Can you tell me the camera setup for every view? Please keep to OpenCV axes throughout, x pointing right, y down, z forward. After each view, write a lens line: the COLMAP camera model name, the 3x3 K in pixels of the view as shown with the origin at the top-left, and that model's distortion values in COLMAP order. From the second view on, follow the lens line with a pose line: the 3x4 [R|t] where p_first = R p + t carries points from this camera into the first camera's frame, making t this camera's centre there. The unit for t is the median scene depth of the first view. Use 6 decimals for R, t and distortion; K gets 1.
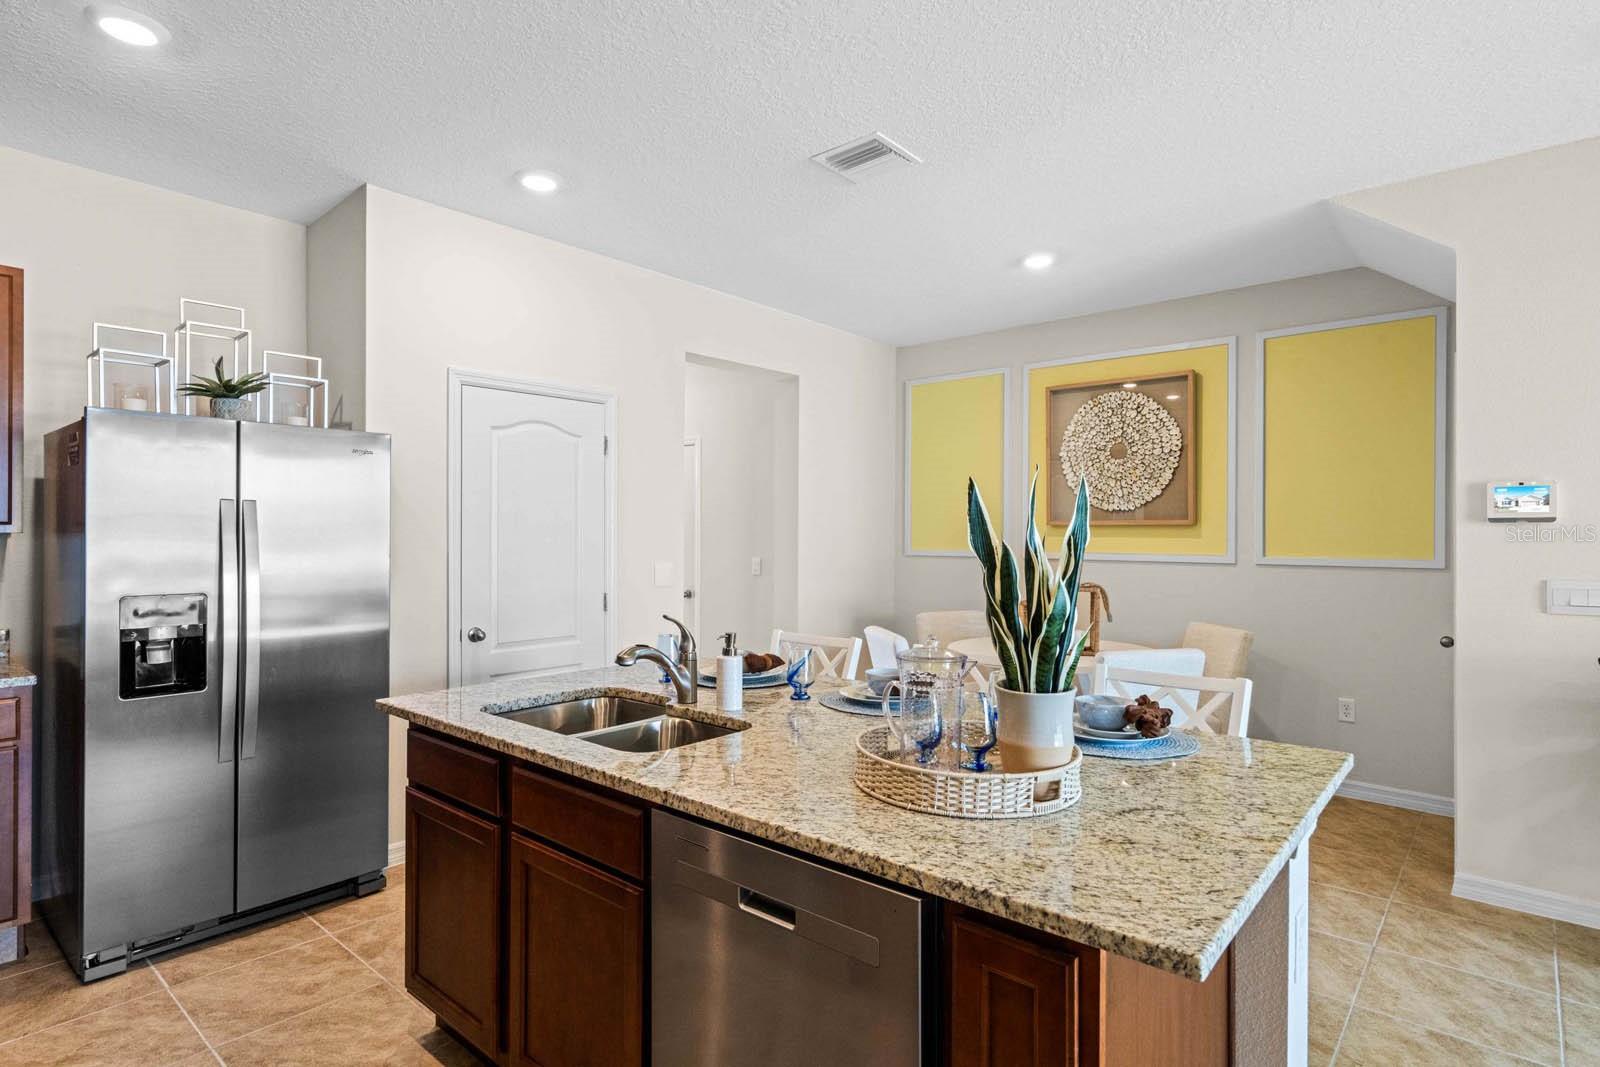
lens RADIAL K [[832.8, 0, 800.0], [0, 832.8, 533.5], [0, 0, 1]] dist [0.003614, 0.000055]
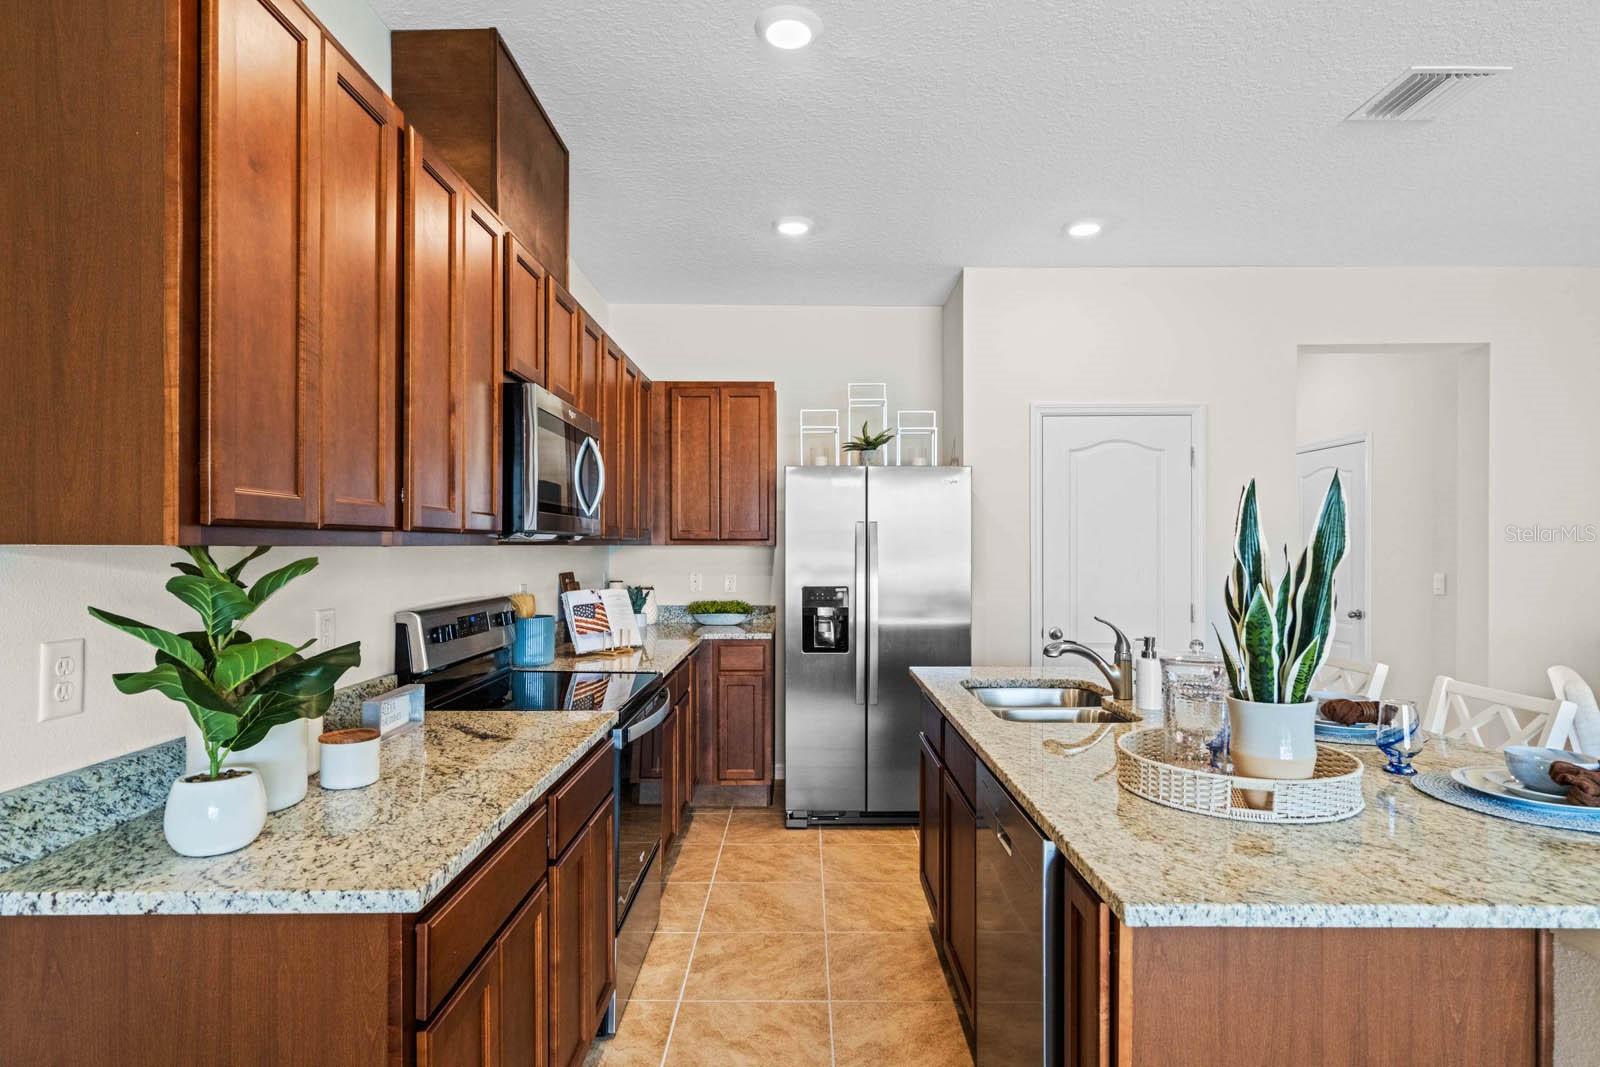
lens RADIAL K [[858.8, 0, 803.0], [0, 858.8, 545.6], [0, 0, 1]] dist [0.013459, -0.000056]
pose [[0.653139, -0.003313, -0.757231, 0.298772], [0.002988, 0.999994, -0.001798, 0.002200], [0.757232, -0.001088, 0.653145, -0.034261]]
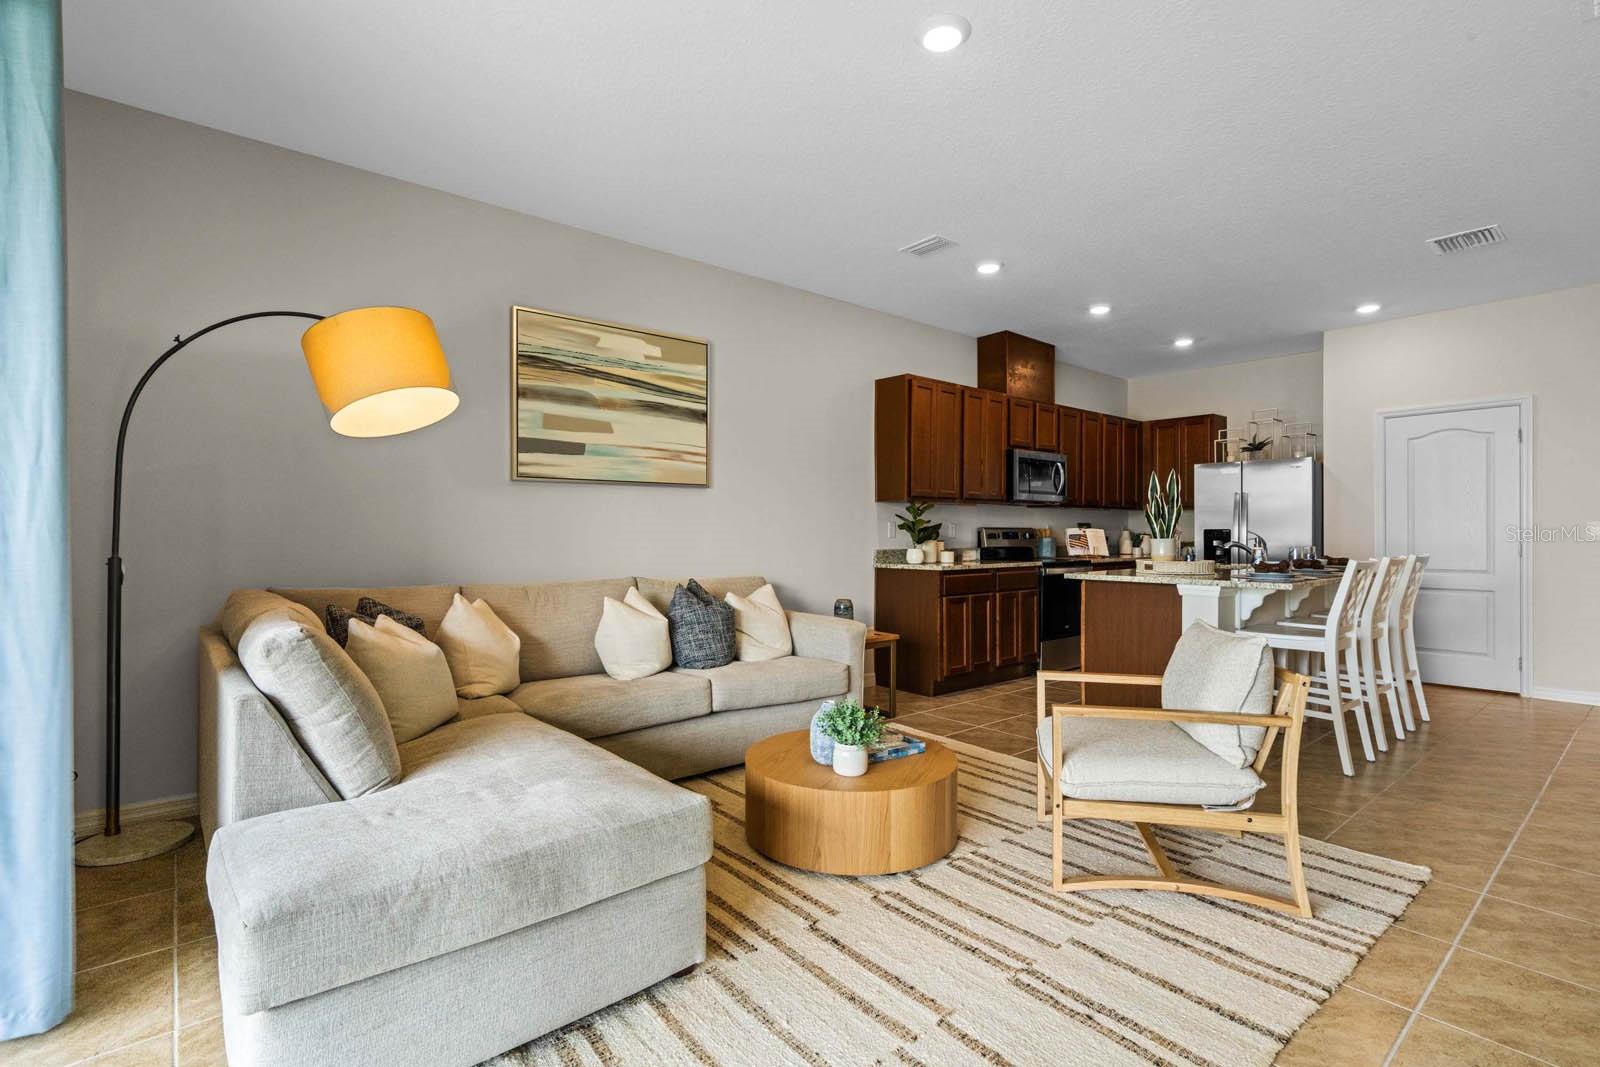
lens RADIAL K [[752.1, 0, 803.6], [0, 752.1, 528.2], [0, 0, 1]] dist [0.003828, 0.000679]
pose [[-0.157036, -0.010455, -0.987538, 1.452198], [0.000624, 0.999943, -0.010686, 0.073947], [0.987593, -0.002294, -0.157021, 0.036483]]
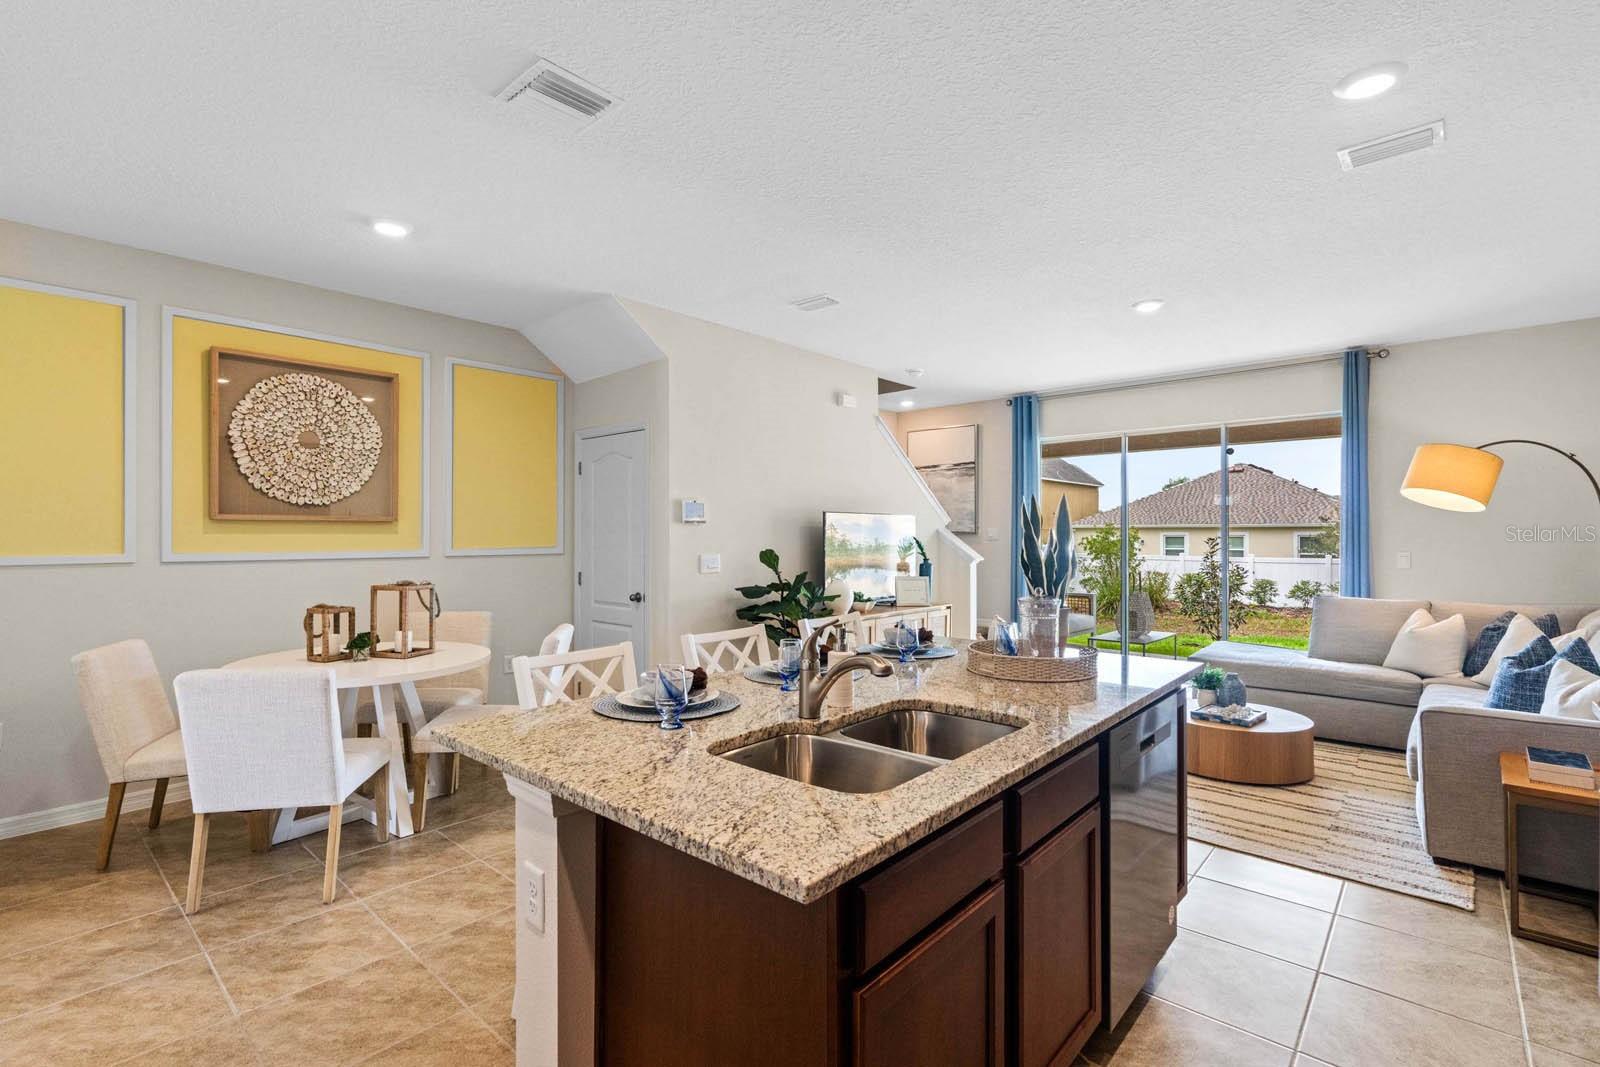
lens RADIAL K [[728.4, 0, 796.4], [0, 728.4, 534.2], [0, 0, 1]] dist [0.001627, 0.000541]
pose [[0.018618, -0.003727, 0.999820, -0.614993], [0.000412, 0.999993, 0.003720, 0.003471], [-0.999827, 0.000343, 0.018619, 0.668219]]
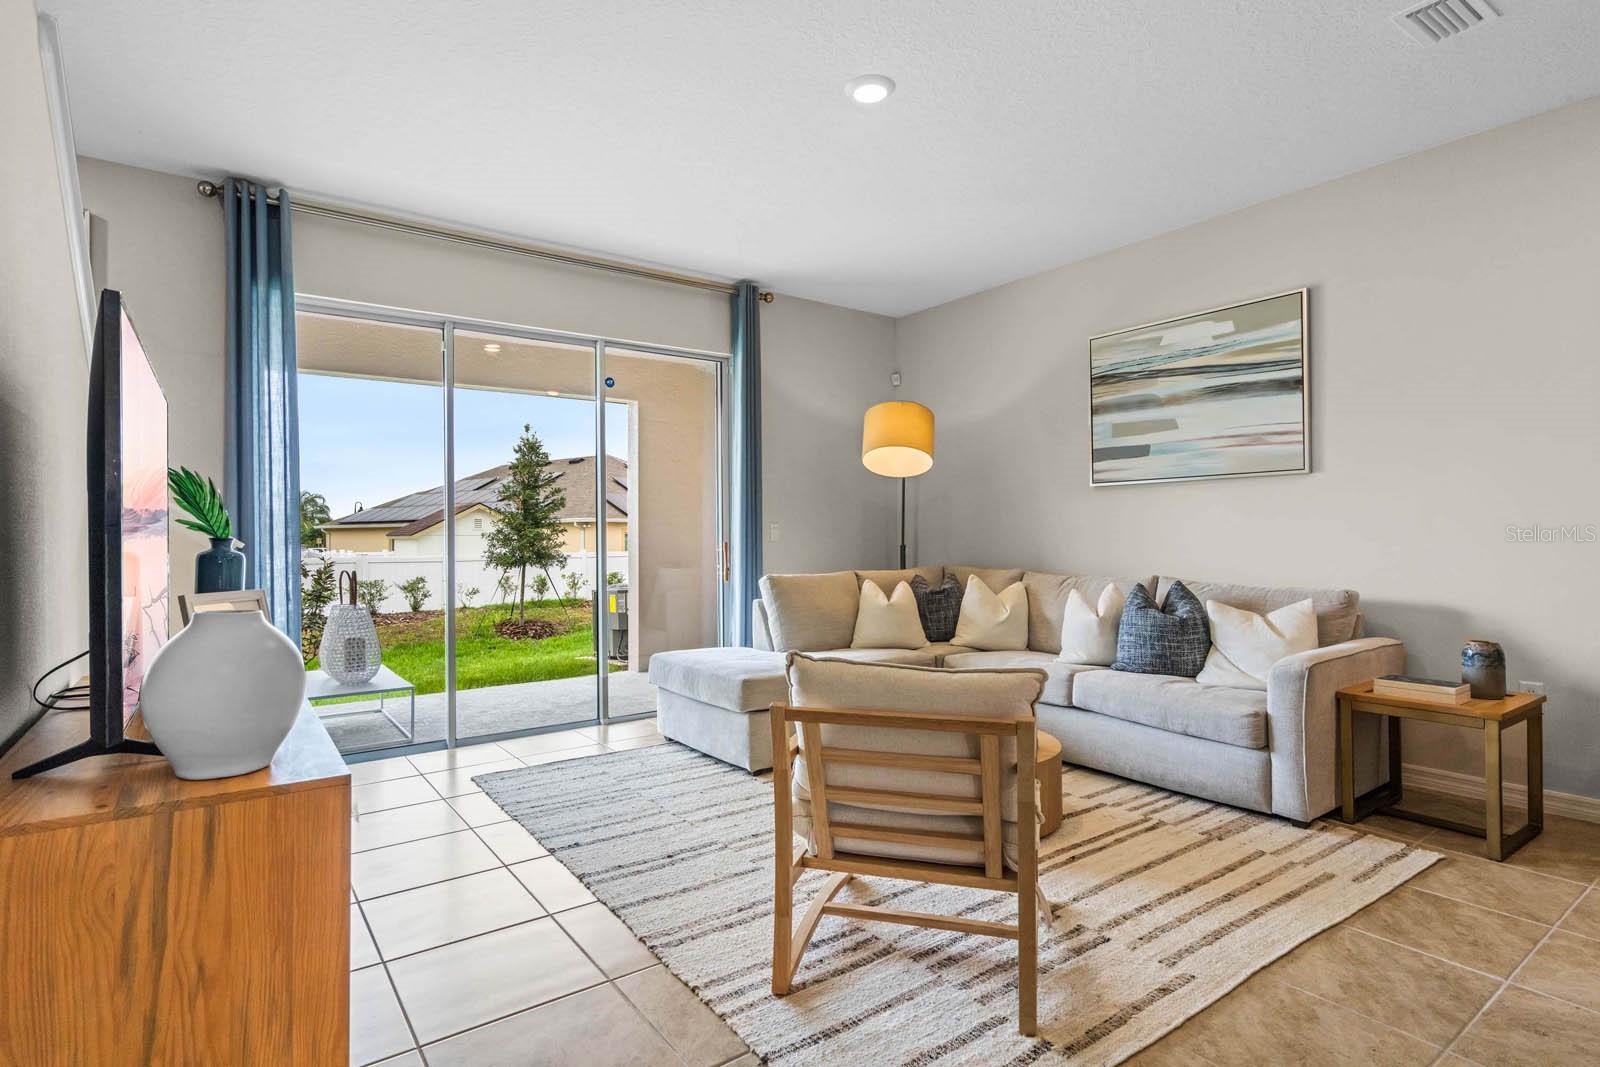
lens RADIAL K [[808.5, 0, 793.6], [0, 808.5, 528.9], [0, 0, 1]] dist [-0.000971, -0.000385]
pose [[-0.973261, 0.002686, 0.229685, 0.598908], [0.001902, 0.999992, -0.003636, 0.068926], [-0.229693, -0.003102, -0.973258, 0.923095]]
